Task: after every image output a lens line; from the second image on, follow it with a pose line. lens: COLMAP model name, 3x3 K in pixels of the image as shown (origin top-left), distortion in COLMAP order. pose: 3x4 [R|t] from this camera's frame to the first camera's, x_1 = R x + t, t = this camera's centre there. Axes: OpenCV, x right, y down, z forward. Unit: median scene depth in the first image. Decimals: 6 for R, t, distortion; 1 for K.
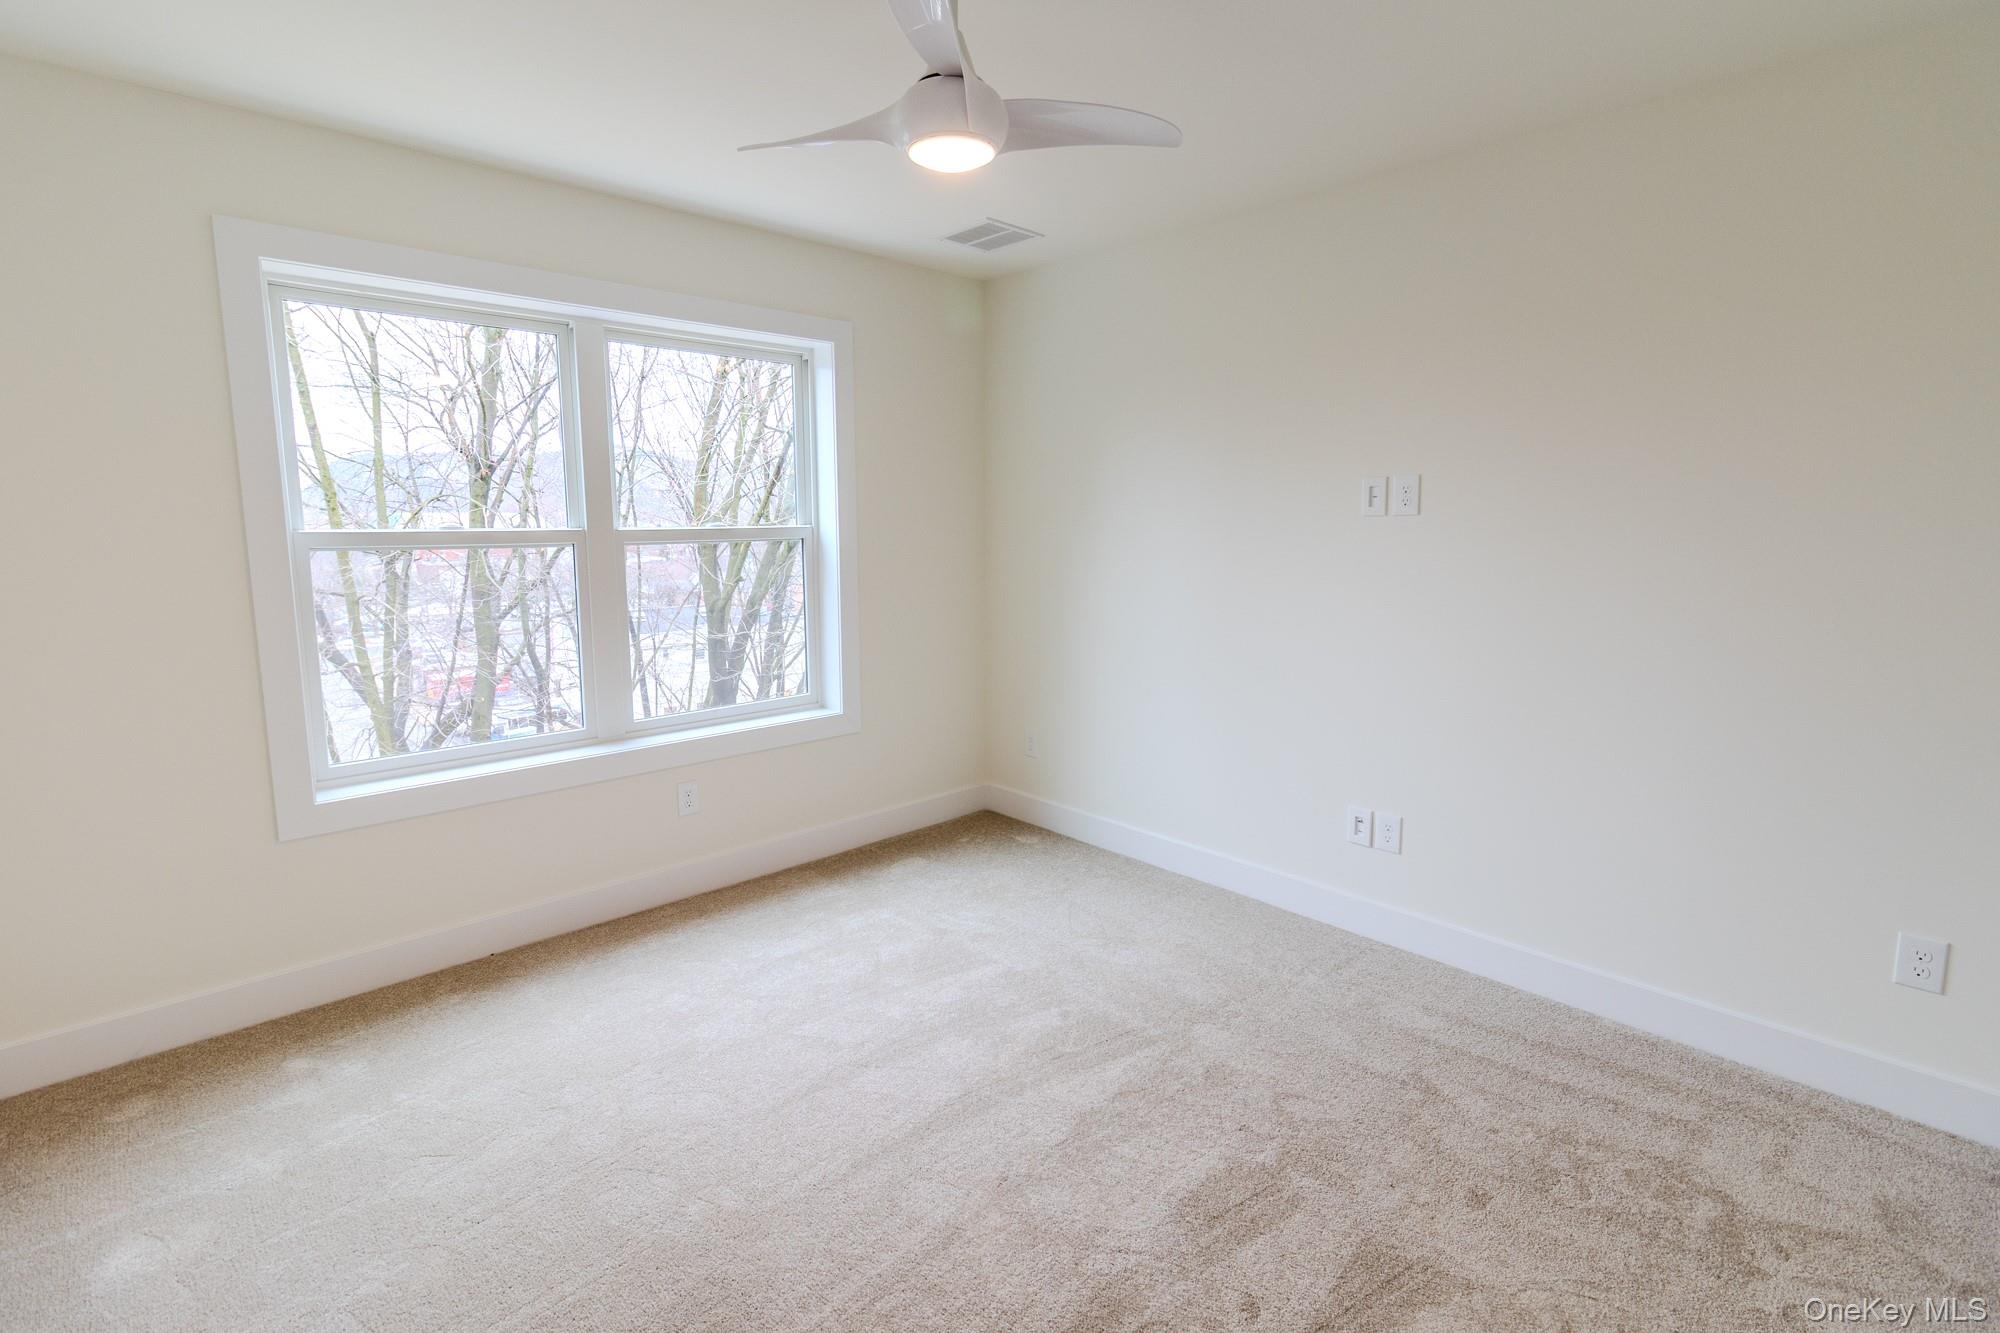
lens RADIAL K [[913.3, 0, 971.6], [0, 913.3, 636.4], [0, 0, 1]] dist [0.000298, 0.000048]
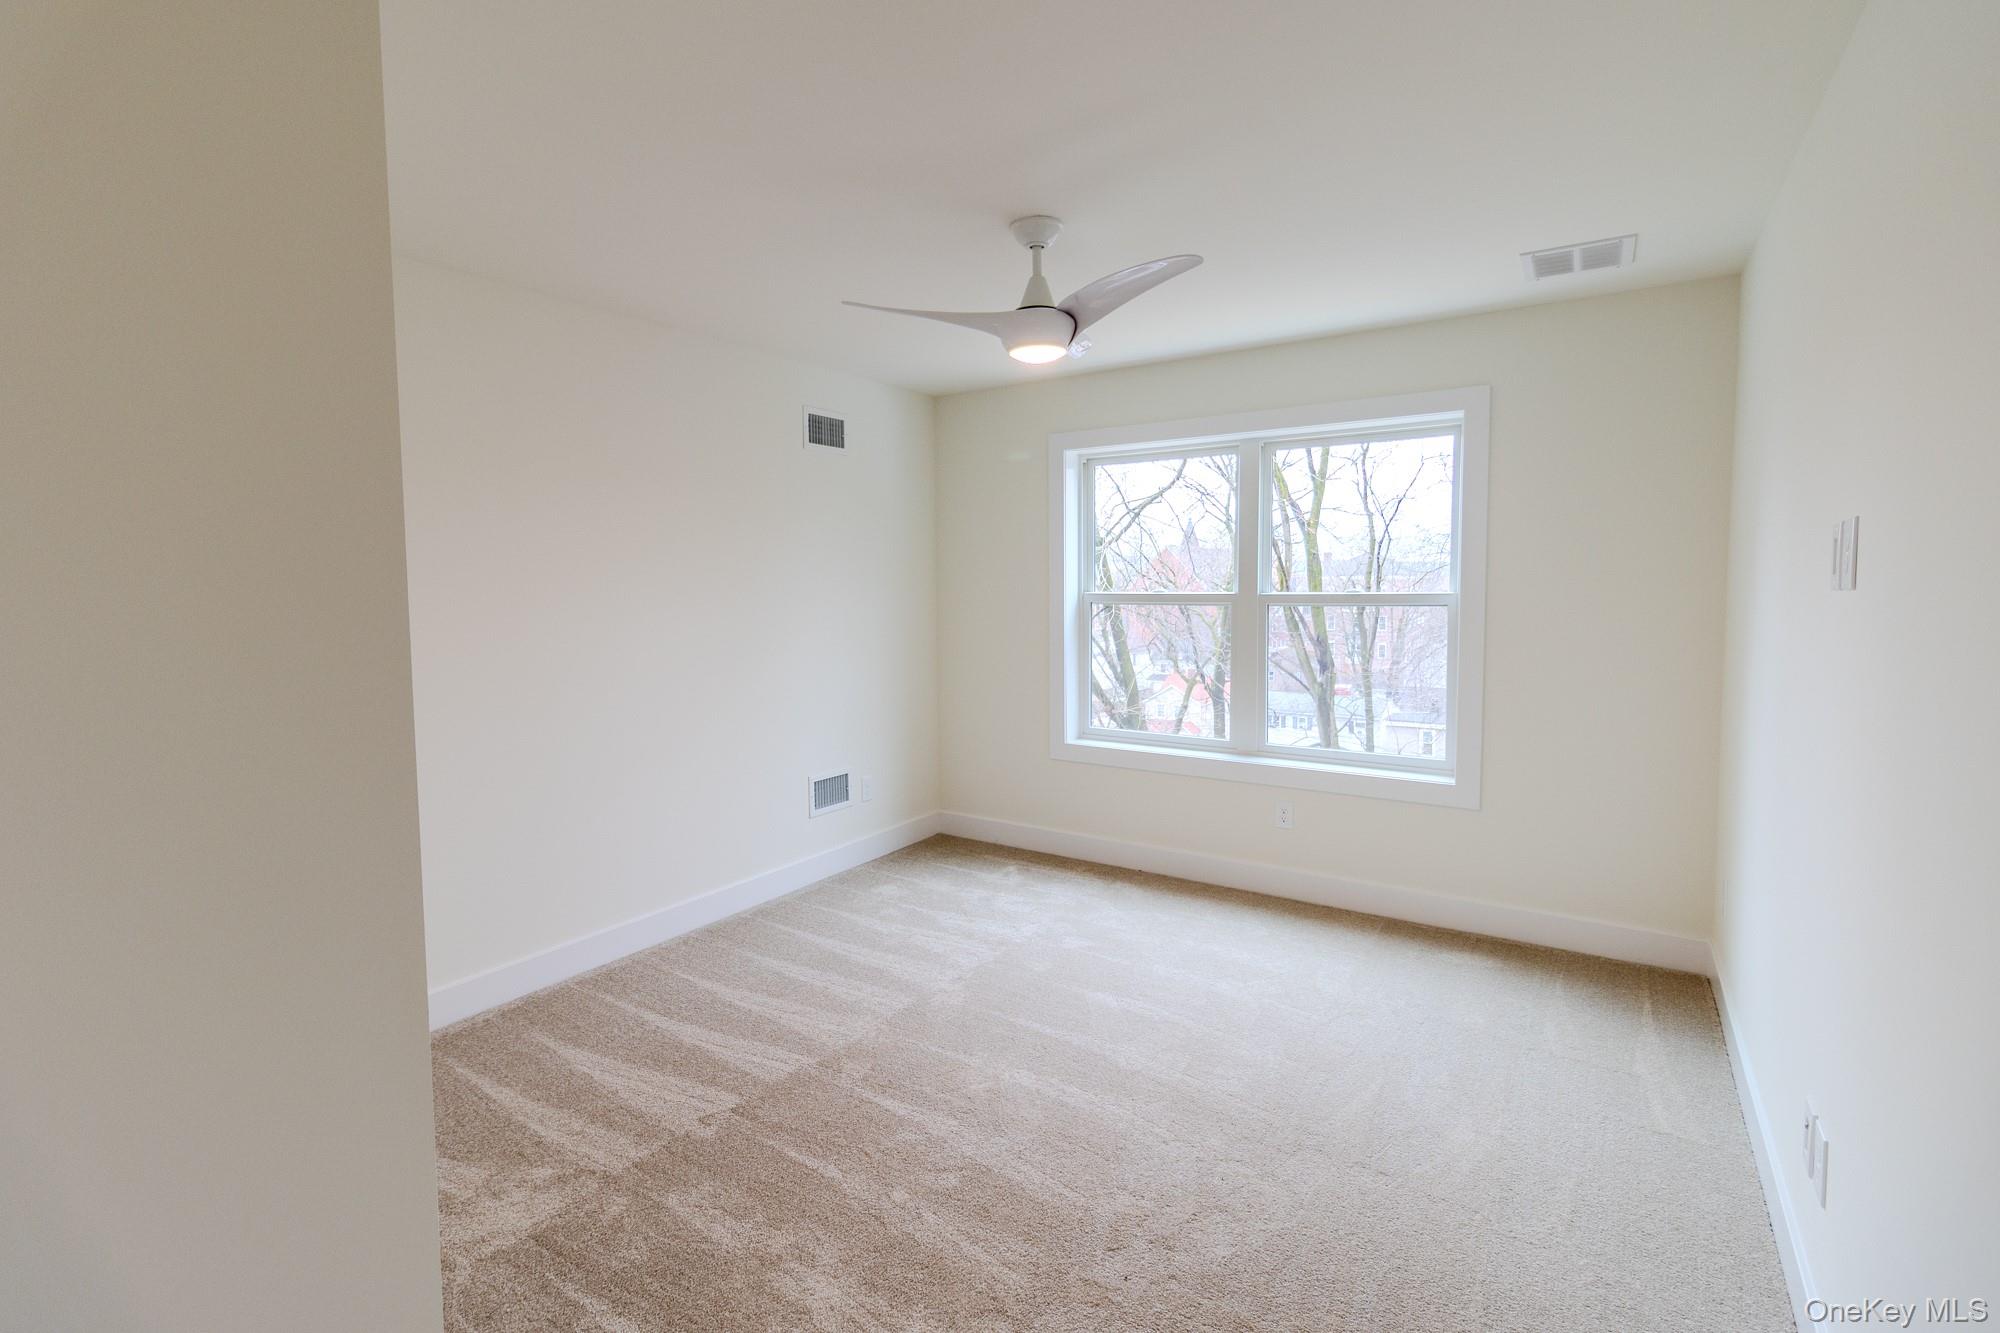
lens RADIAL K [[877.8, 0, 1007.5], [0, 877.8, 631.7], [0, 0, 1]] dist [0.000089, -0.000011]
pose [[0.253363, 0.056070, -0.965745, 0.735497], [-0.116209, 0.992853, 0.027156, -0.055430], [0.960366, 0.105348, 0.258068, 0.330649]]
